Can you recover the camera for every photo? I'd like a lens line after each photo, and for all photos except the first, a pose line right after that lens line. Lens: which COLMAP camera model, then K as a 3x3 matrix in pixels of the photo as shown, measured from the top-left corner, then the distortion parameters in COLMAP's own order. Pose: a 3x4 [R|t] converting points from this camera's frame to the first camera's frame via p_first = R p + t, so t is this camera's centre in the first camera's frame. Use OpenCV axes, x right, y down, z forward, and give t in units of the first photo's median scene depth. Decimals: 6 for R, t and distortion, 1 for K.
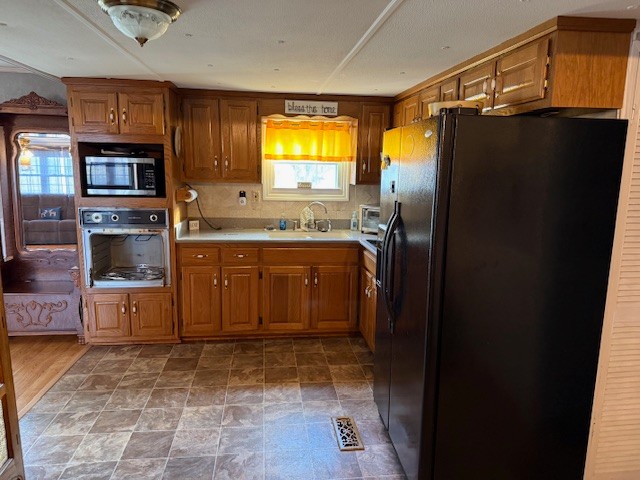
lens RADIAL K [[446.9, 0, 322.7], [0, 446.9, 235.2], [0, 0, 1]] dist [0.042356, -0.042010]
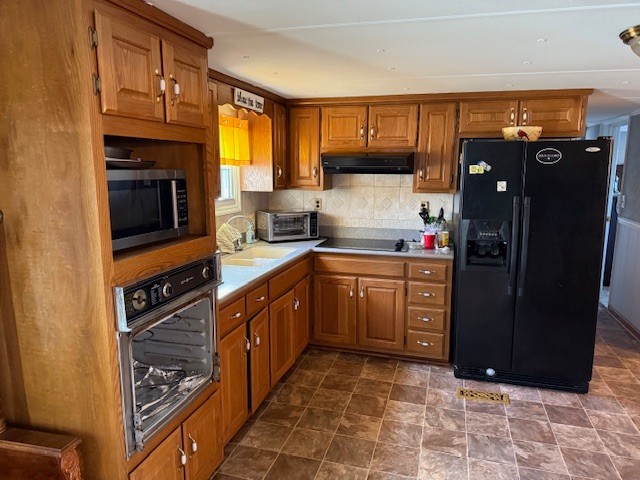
lens RADIAL K [[446.9, 0, 324.9], [0, 446.9, 235.7], [0, 0, 1]] dist [0.042356, -0.042010]
pose [[0.389244, -0.157405, 0.907586, -0.815115], [0.141988, 0.983769, 0.109722, -0.124265], [-0.910125, 0.086158, 0.405276, 0.619127]]
